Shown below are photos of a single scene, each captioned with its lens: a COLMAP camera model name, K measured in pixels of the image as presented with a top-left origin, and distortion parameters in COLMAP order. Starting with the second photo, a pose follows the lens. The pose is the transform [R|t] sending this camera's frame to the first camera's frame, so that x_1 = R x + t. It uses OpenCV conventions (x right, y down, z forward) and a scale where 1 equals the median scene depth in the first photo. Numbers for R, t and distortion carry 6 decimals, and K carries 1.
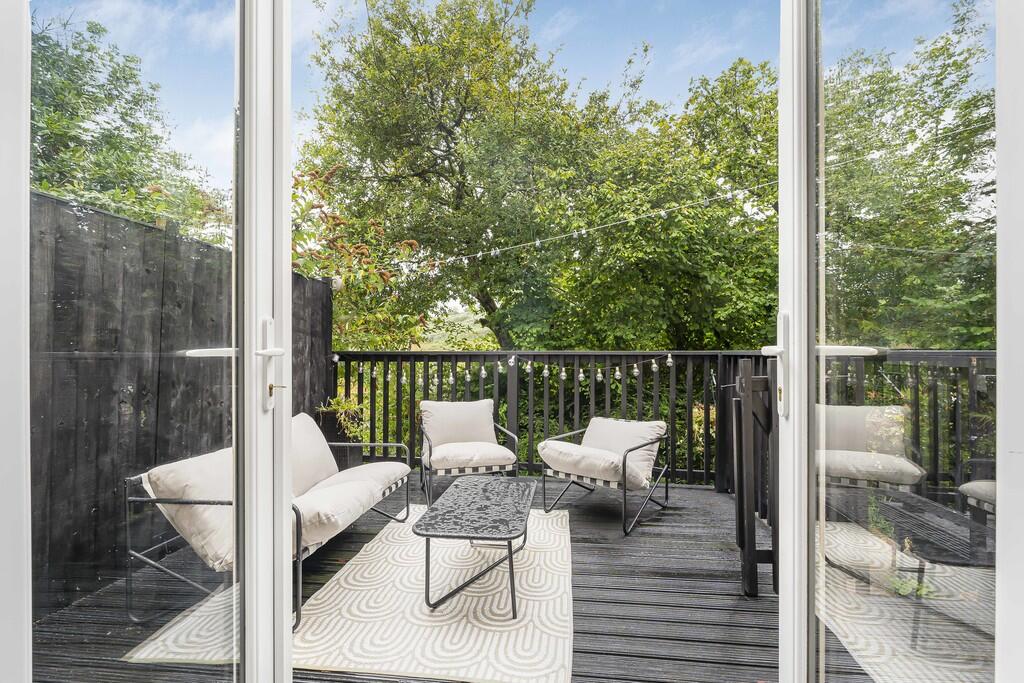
lens RADIAL K [[452.7, 0, 514.1], [0, 452.7, 348.0], [0, 0, 1]] dist [-0.002183, 0.000081]
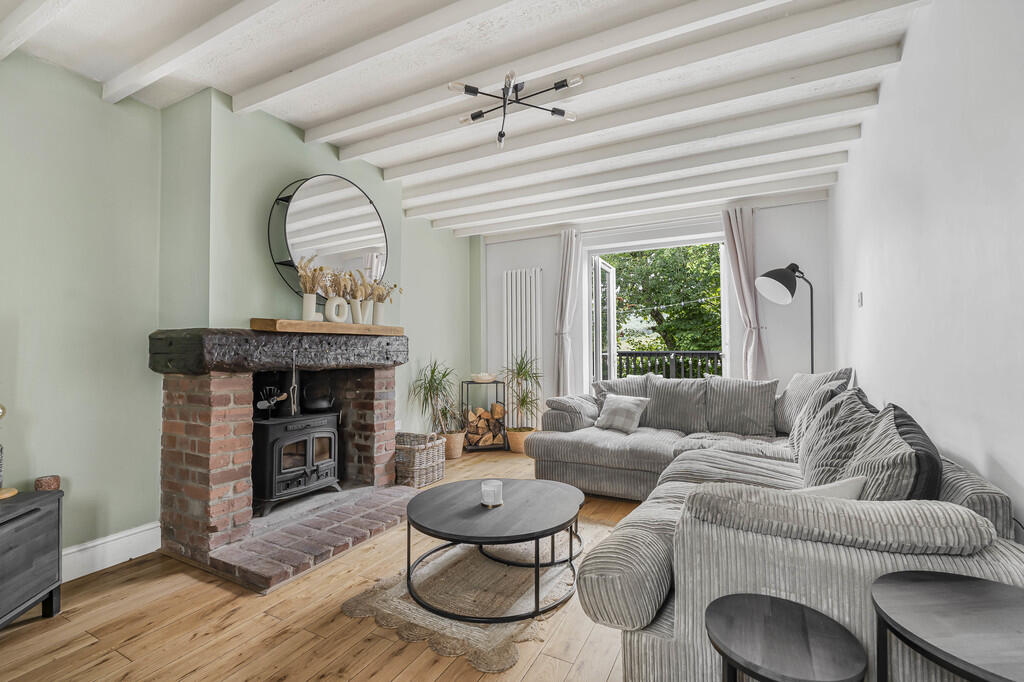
lens RADIAL K [[452.7, 0, 506.8], [0, 452.7, 332.4], [0, 0, 1]] dist [-0.002183, 0.000081]
pose [[0.931407, -0.016241, -0.363617, 0.023700], [0.007498, 0.999648, -0.025443, -0.016855], [0.363903, 0.020972, 0.931201, -0.626022]]
